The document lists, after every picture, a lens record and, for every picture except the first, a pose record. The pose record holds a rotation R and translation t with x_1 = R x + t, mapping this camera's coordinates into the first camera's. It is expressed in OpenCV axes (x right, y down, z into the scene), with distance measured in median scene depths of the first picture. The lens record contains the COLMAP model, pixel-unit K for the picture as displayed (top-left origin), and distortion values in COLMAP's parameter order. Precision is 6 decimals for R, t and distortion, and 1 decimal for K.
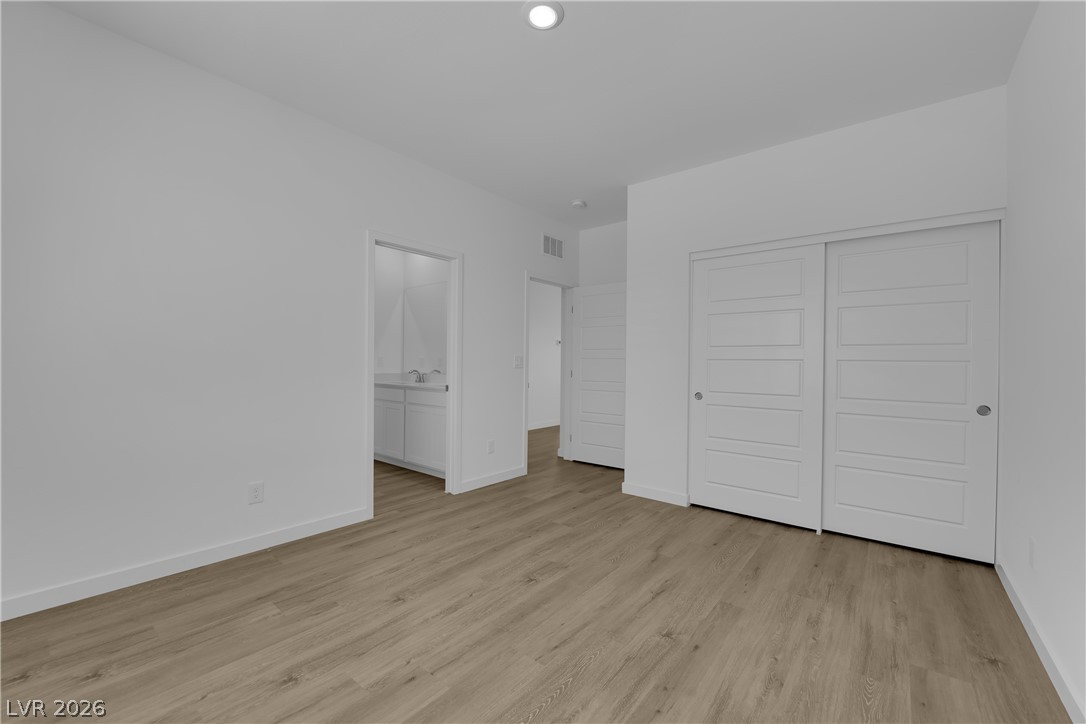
lens RADIAL K [[445.2, 0, 540.5], [0, 445.2, 366.7], [0, 0, 1]] dist [-0.007388, -0.000038]
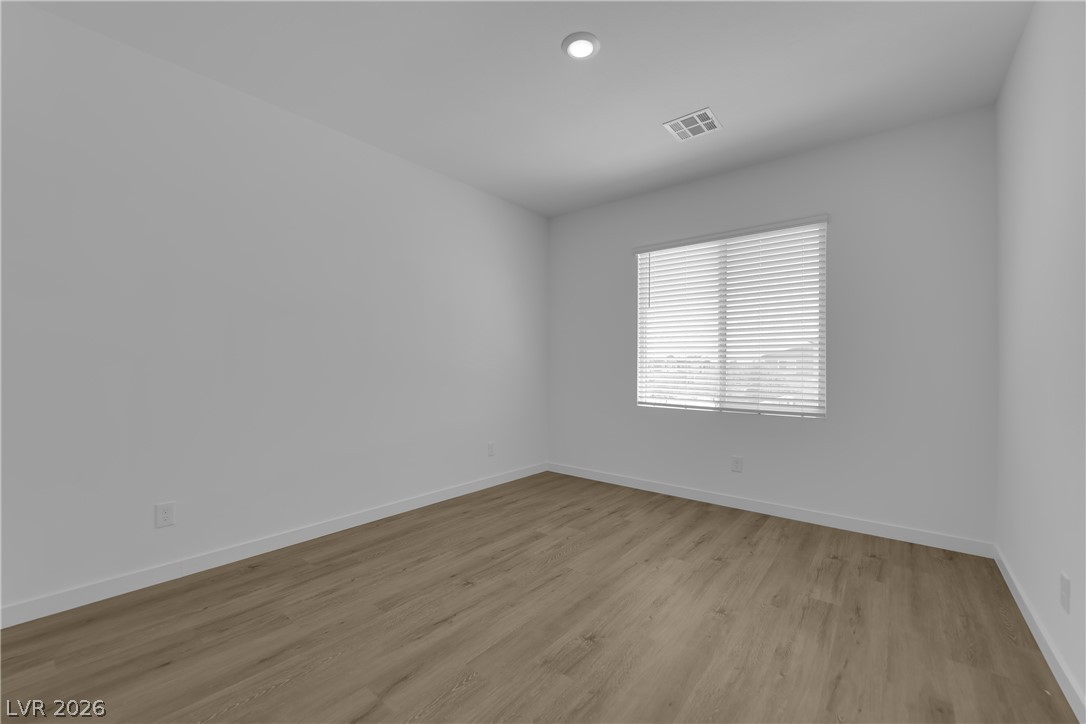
lens RADIAL K [[445.2, 0, 541.8], [0, 445.2, 360.4], [0, 0, 1]] dist [-0.007388, -0.000038]
pose [[-0.999795, -0.019308, -0.006070, 0.078889], [-0.019290, 0.999810, -0.002952, -0.012686], [0.006125, -0.002835, -0.999977, 1.756856]]
